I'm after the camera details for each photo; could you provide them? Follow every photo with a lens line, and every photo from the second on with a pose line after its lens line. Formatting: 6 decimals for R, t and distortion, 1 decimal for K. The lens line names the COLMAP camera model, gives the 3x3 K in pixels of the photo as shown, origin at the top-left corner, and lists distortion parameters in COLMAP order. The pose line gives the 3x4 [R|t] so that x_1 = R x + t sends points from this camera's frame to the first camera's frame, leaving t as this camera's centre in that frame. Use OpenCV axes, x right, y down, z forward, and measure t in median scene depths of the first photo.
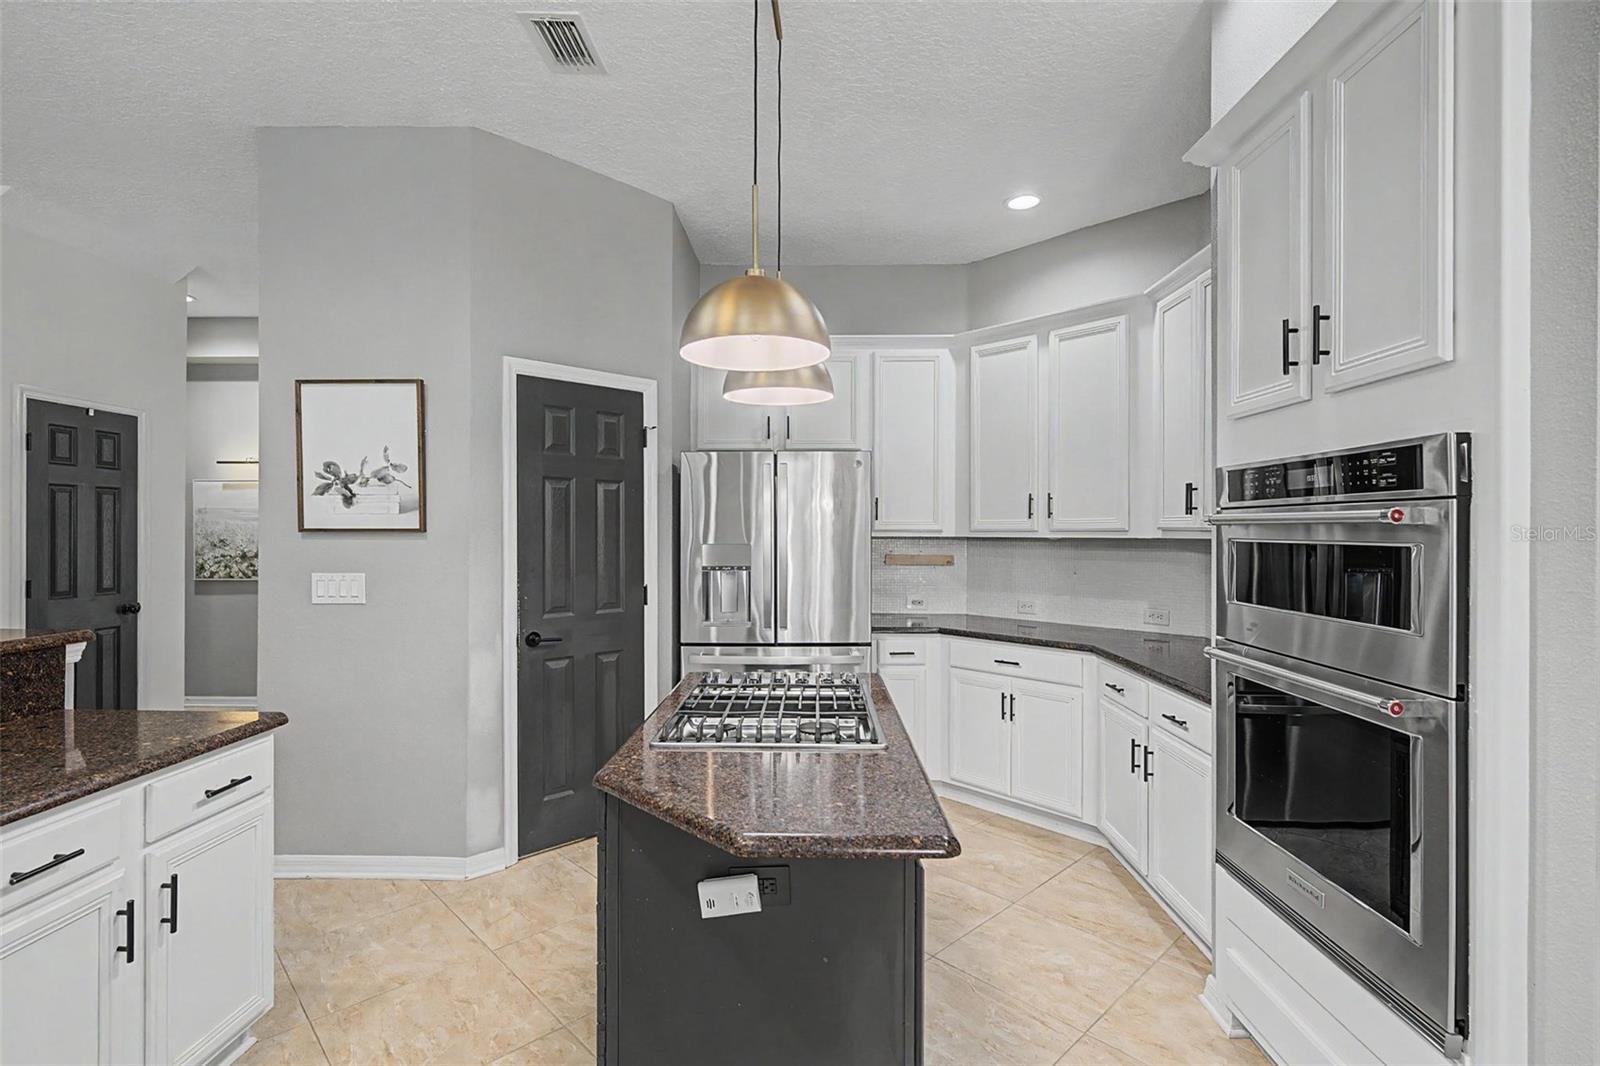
lens RADIAL K [[738.9, 0, 802.4], [0, 738.9, 529.9], [0, 0, 1]] dist [0.001374, -0.000462]
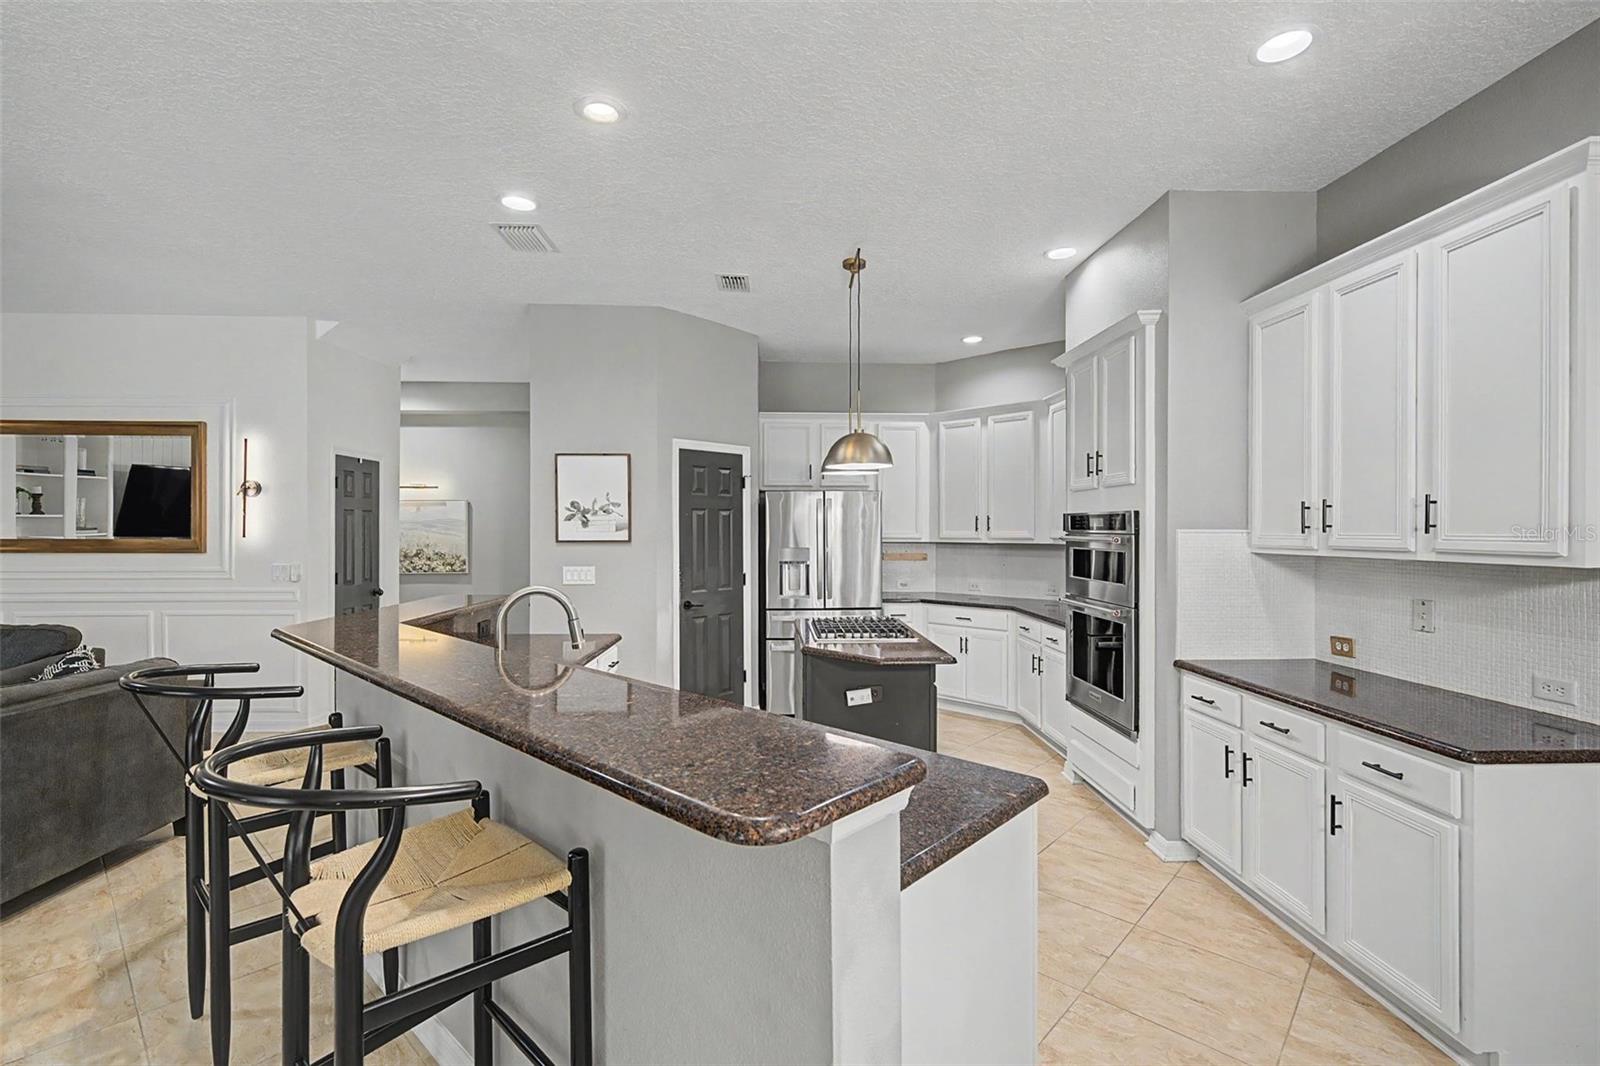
lens RADIAL K [[717.3, 0, 801.3], [0, 717.3, 523.9], [0, 0, 1]] dist [0.001024, -0.000023]
pose [[0.997738, -0.001343, 0.067212, -0.219484], [0.001627, 0.999990, -0.004169, -0.030934], [-0.067205, 0.004269, 0.997730, -0.659376]]
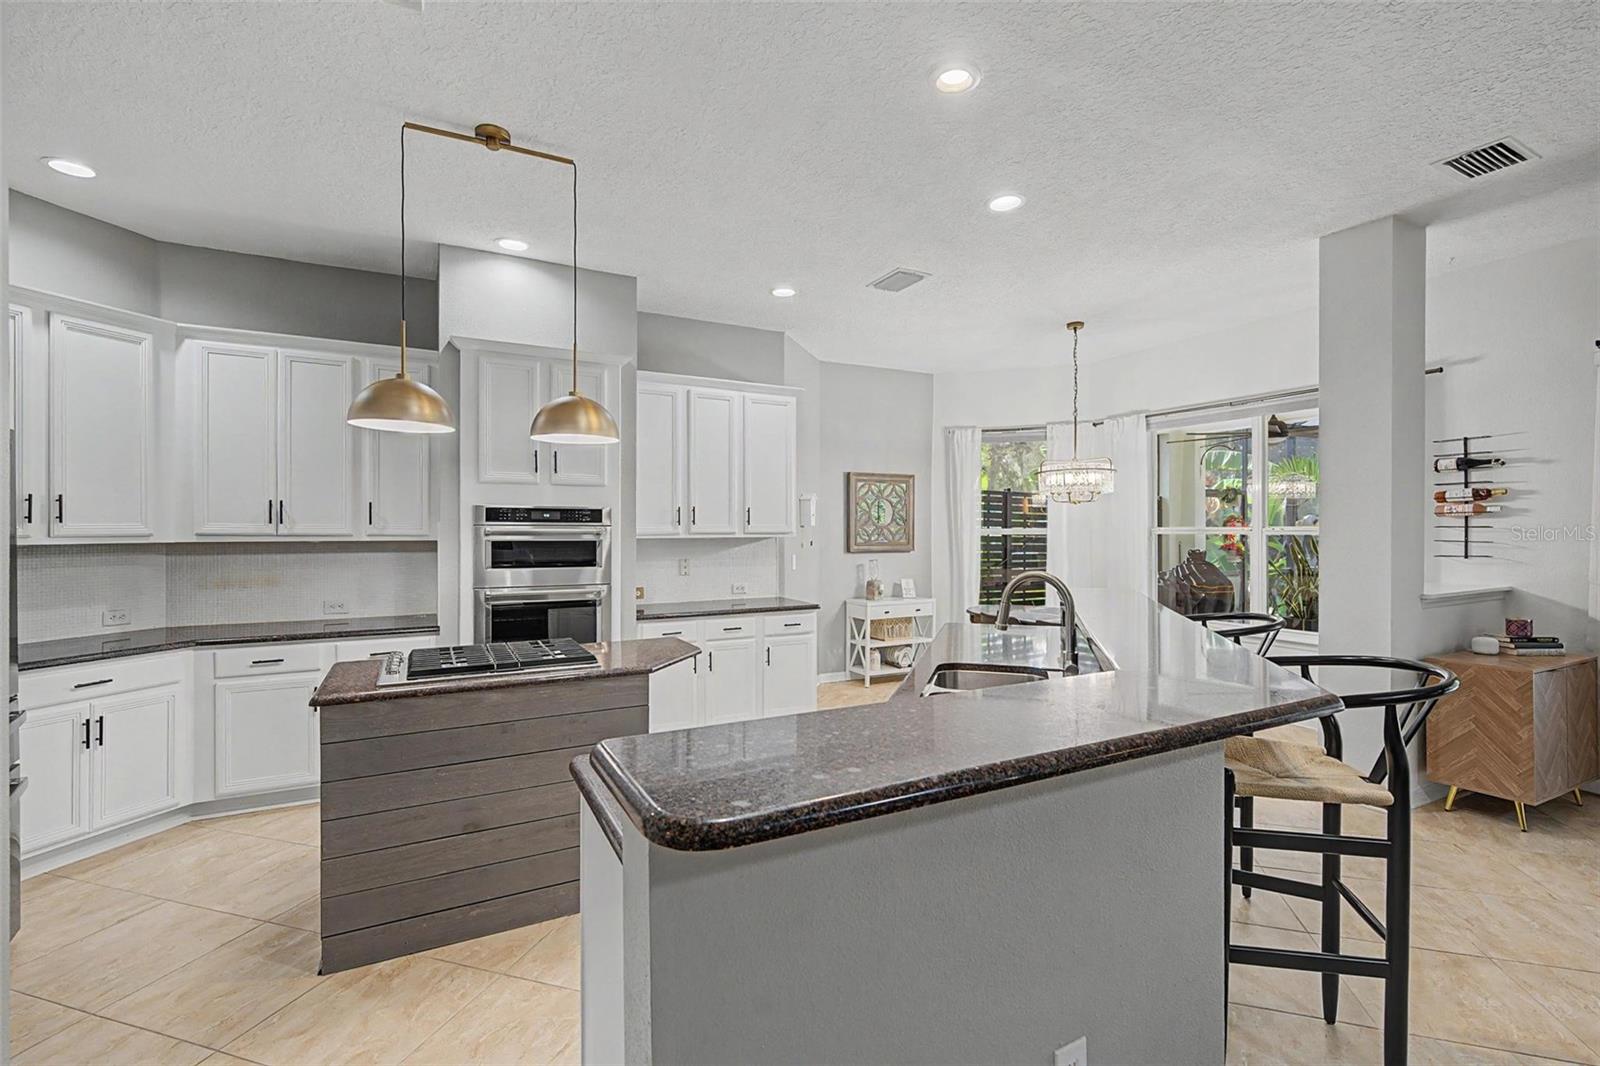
lens RADIAL K [[709.8, 0, 793.1], [0, 709.8, 531.4], [0, 0, 1]] dist [0.001293, -0.000221]
pose [[-0.485280, -0.005219, 0.874343, -1.007597], [-0.003761, 0.999985, 0.003882, -0.014393], [-0.874351, -0.001405, -0.485293, 0.759991]]
